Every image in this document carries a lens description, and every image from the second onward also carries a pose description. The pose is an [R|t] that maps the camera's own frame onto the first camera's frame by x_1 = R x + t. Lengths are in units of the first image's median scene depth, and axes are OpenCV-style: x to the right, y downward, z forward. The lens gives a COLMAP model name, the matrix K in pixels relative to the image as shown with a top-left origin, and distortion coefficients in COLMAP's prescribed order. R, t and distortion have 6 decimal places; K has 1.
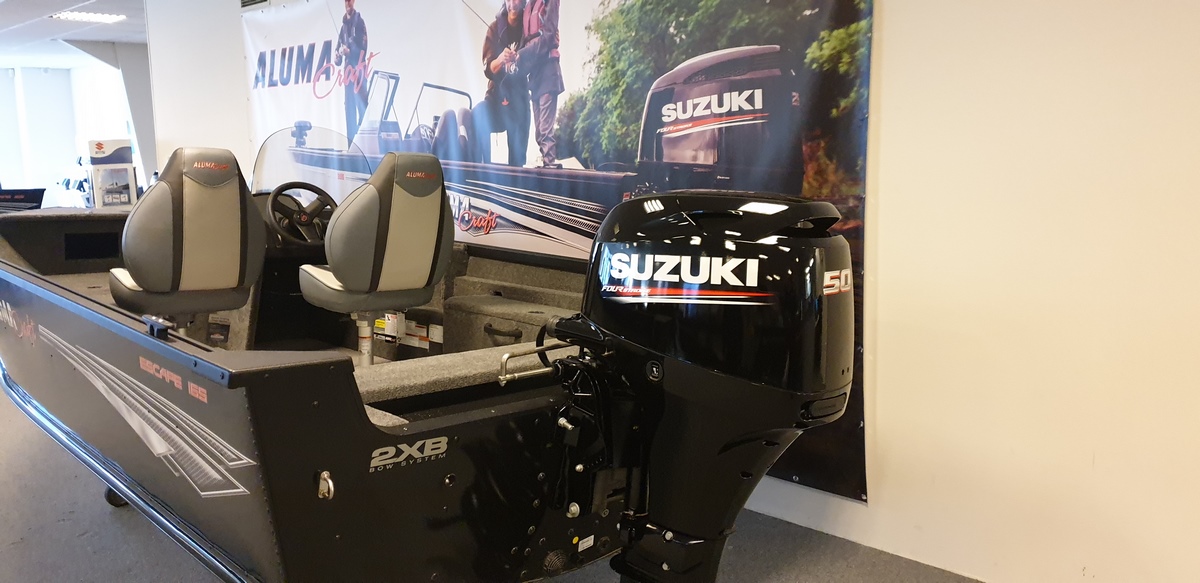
lens RADIAL K [[1012.2, 0, 598.5], [0, 1012.2, 284.2], [0, 0, 1]] dist [0.065564, -0.119648]
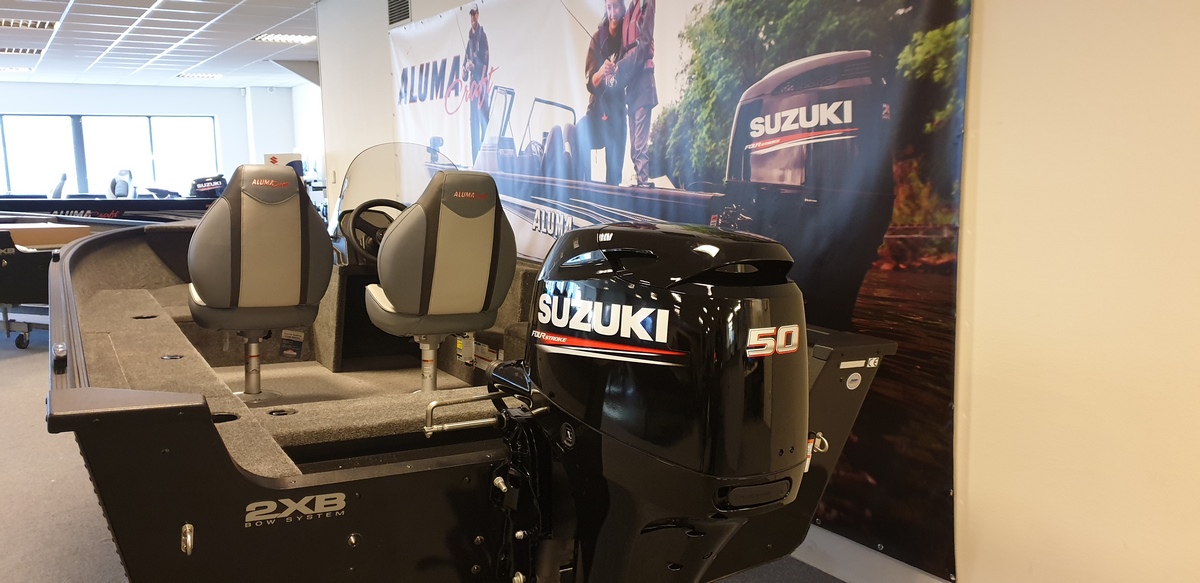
lens RADIAL K [[1012.2, 0, 588.0], [0, 1012.2, 296.7], [0, 0, 1]] dist [0.065564, -0.119648]
pose [[0.973794, 0.034226, -0.224842, 0.129980], [-0.034245, 0.999406, 0.003819, -0.016985], [0.224840, 0.003981, 0.974388, 0.086972]]
